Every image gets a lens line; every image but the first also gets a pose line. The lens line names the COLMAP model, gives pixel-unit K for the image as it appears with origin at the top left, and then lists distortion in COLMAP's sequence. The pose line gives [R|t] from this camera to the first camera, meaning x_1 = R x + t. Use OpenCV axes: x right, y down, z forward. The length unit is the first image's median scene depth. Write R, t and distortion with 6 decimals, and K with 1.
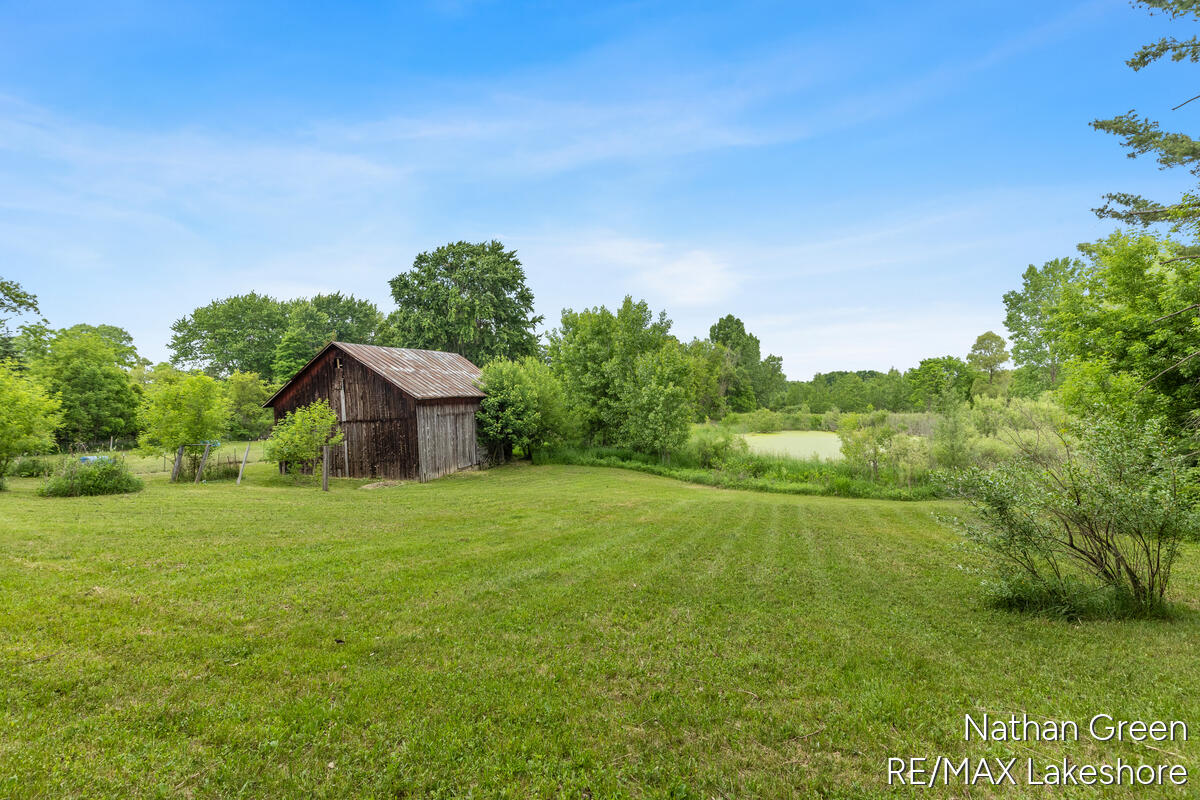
lens RADIAL K [[549.0, 0, 604.4], [0, 549.0, 399.2], [0, 0, 1]] dist [0.000367, 0.000024]
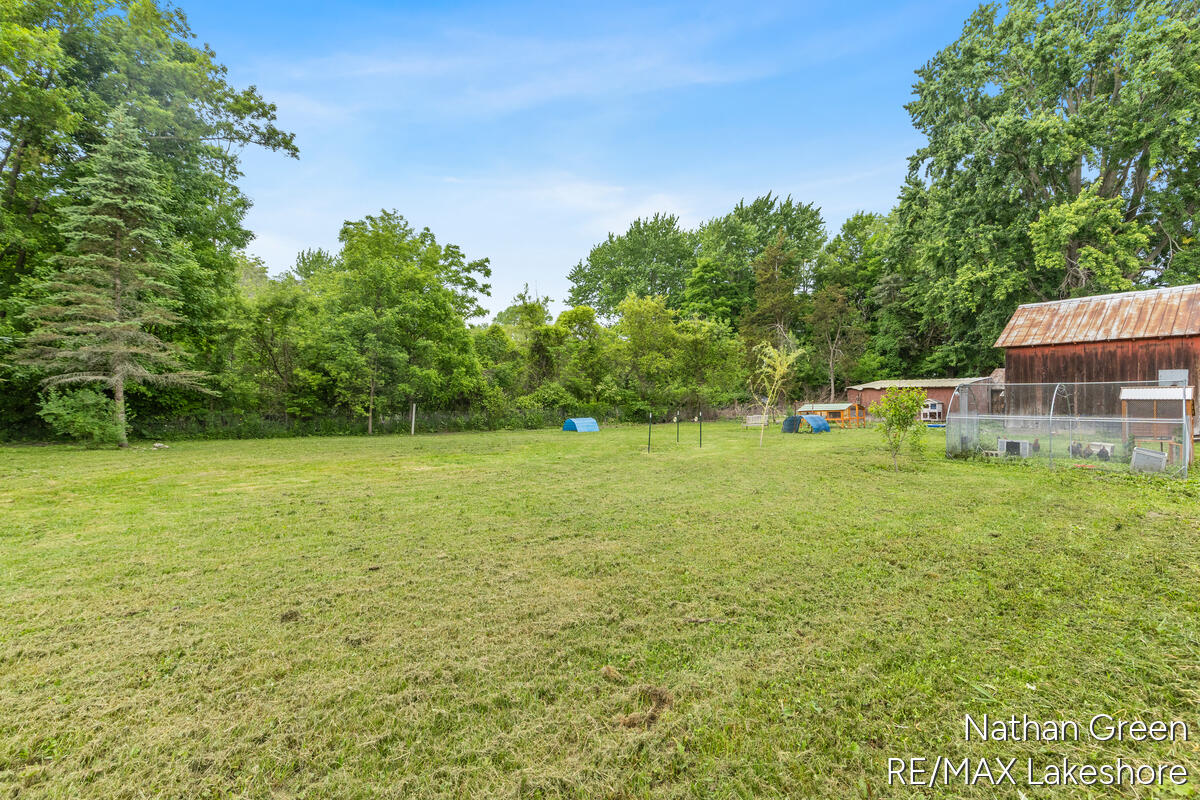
lens RADIAL K [[549.0, 0, 600.5], [0, 549.0, 397.3], [0, 0, 1]] dist [0.000367, 0.000024]
pose [[0.784183, 0.000872, -0.620529, -0.261494], [0.009056, 0.999876, 0.012850, 0.032071], [0.620464, -0.015697, 0.784078, 0.406822]]
